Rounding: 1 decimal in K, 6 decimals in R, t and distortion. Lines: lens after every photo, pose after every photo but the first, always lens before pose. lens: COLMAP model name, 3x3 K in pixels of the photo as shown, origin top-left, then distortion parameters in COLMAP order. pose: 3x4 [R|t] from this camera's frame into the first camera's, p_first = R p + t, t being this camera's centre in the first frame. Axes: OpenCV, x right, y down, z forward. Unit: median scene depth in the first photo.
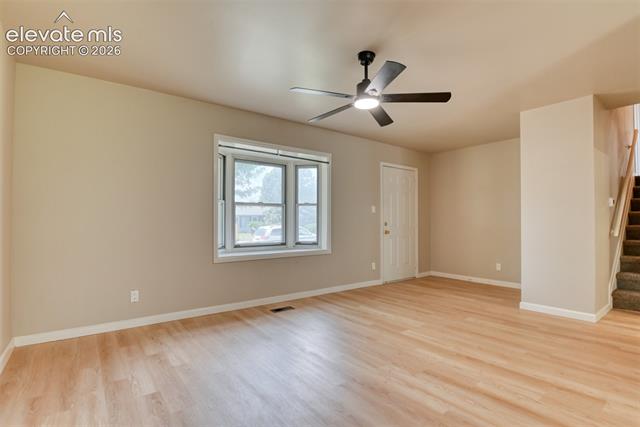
lens RADIAL K [[314.9, 0, 319.1], [0, 314.9, 217.3], [0, 0, 1]] dist [-0.029592, -0.000145]
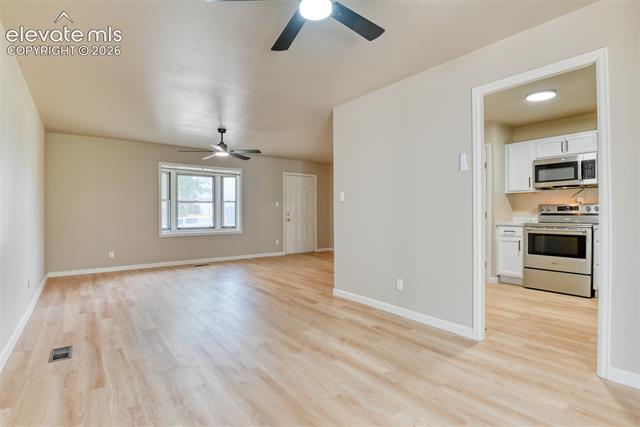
lens RADIAL K [[314.6, 0, 324.4], [0, 314.6, 213.5], [0, 0, 1]] dist [-0.038221, 0.000007]
pose [[0.999920, -0.005316, 0.011511, 0.458085], [0.005129, 0.999855, 0.016218, -0.006700], [-0.011595, -0.016158, 0.999802, -0.589419]]
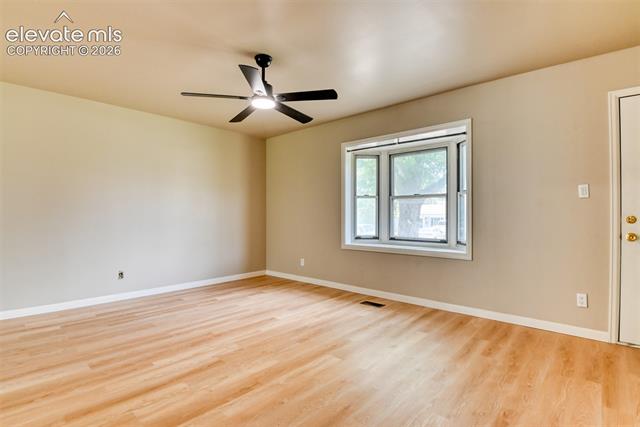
lens RADIAL K [[316.7, 0, 321.6], [0, 316.7, 212.2], [0, 0, 1]] dist [-0.003053, -0.000561]
pose [[0.177228, -0.008811, -0.984130, 0.737240], [0.014161, 0.999879, -0.006402, 0.008166], [0.984068, -0.012801, 0.177332, 0.592026]]
